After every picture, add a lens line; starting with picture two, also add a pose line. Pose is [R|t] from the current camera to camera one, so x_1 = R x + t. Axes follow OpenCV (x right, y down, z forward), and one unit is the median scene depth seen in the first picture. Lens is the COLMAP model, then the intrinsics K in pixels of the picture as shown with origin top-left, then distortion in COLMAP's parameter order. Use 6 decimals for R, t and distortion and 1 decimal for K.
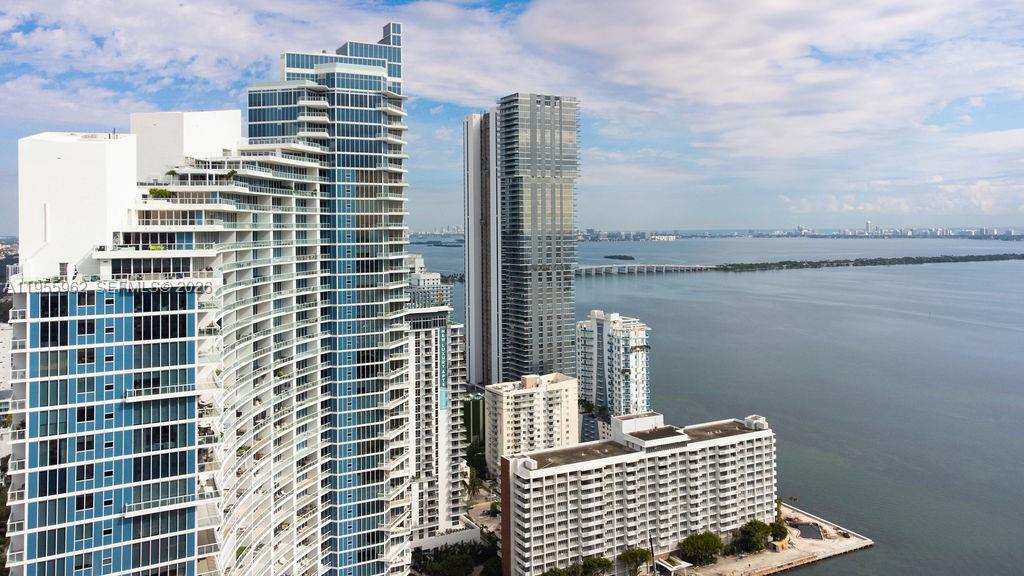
lens RADIAL K [[775.6, 0, 511.3], [0, 775.6, 223.0], [0, 0, 1]] dist [0.002105, -0.000714]
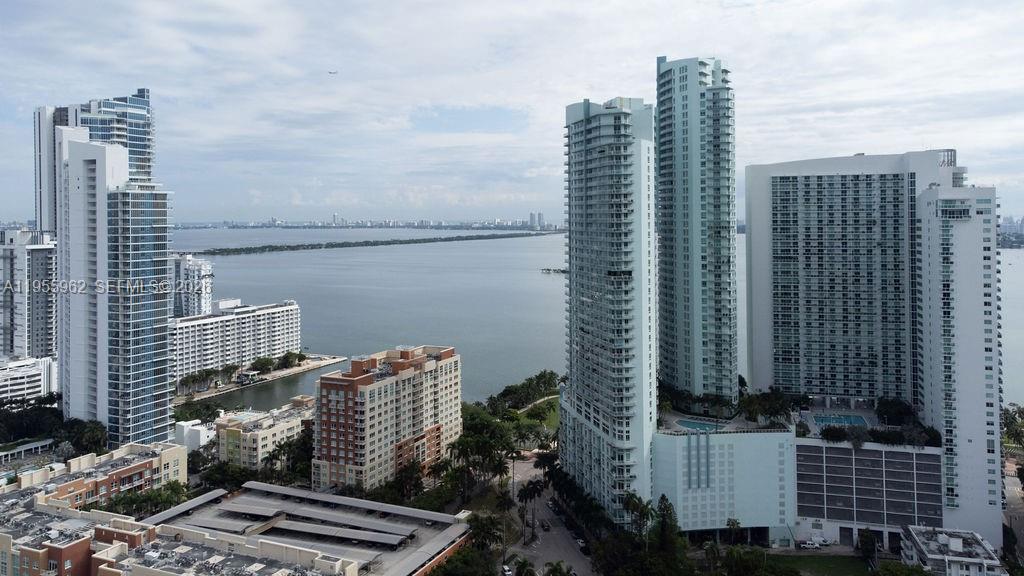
lens RADIAL K [[775.6, 0, 511.3], [0, 775.6, 223.0], [0, 0, 1]] dist [0.002105, -0.000714]
pose [[0.792653, 0.006700, 0.609637, -0.412777], [-0.012405, 0.999910, 0.005140, 0.055408], [-0.609547, -0.011637, 0.792664, -0.822591]]
